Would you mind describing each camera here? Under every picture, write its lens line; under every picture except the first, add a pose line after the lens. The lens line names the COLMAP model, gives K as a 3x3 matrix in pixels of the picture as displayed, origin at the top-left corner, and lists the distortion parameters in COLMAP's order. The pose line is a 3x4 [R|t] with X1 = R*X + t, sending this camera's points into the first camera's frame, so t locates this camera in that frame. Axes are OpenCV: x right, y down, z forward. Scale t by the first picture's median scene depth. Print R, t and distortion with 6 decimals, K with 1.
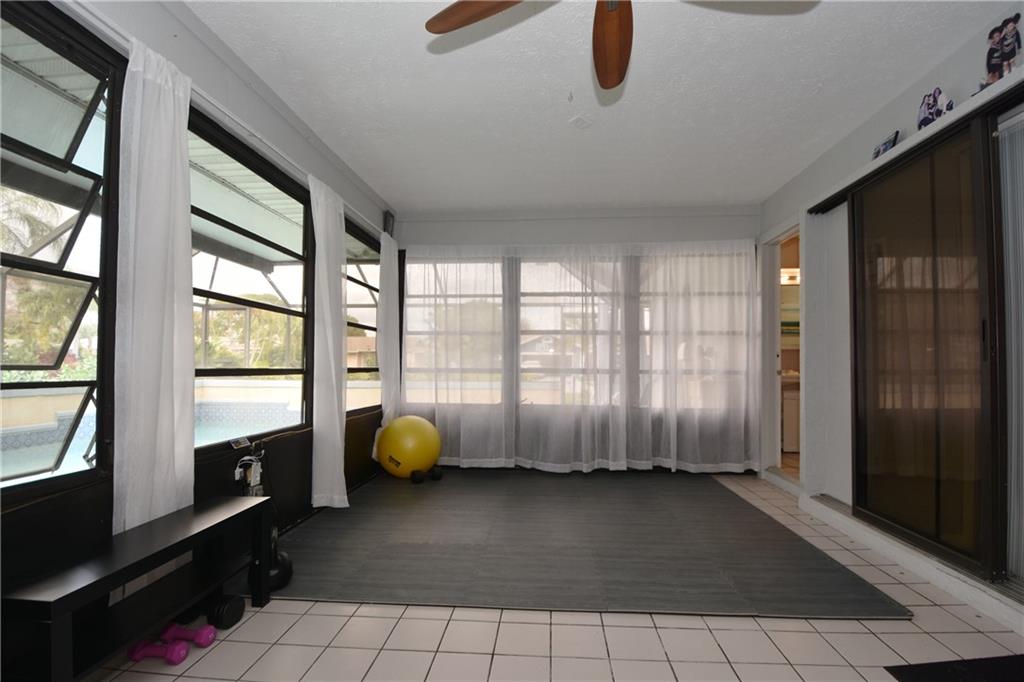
lens RADIAL K [[451.4, 0, 517.2], [0, 451.4, 354.9], [0, 0, 1]] dist [0.018580, -0.023938]
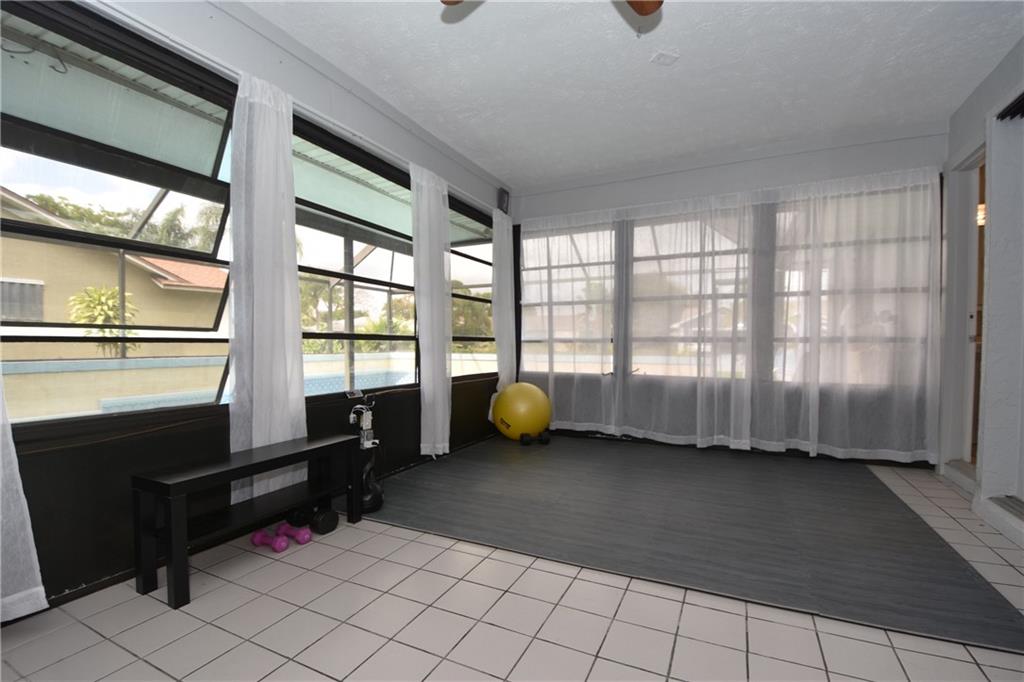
lens RADIAL K [[451.4, 0, 517.2], [0, 451.4, 354.9], [0, 0, 1]] dist [0.018580, -0.023938]
pose [[0.930526, 0.005464, -0.366185, 0.160389], [0.012004, 0.998896, 0.045407, 0.025530], [0.366029, -0.046648, 0.929433, 0.020120]]
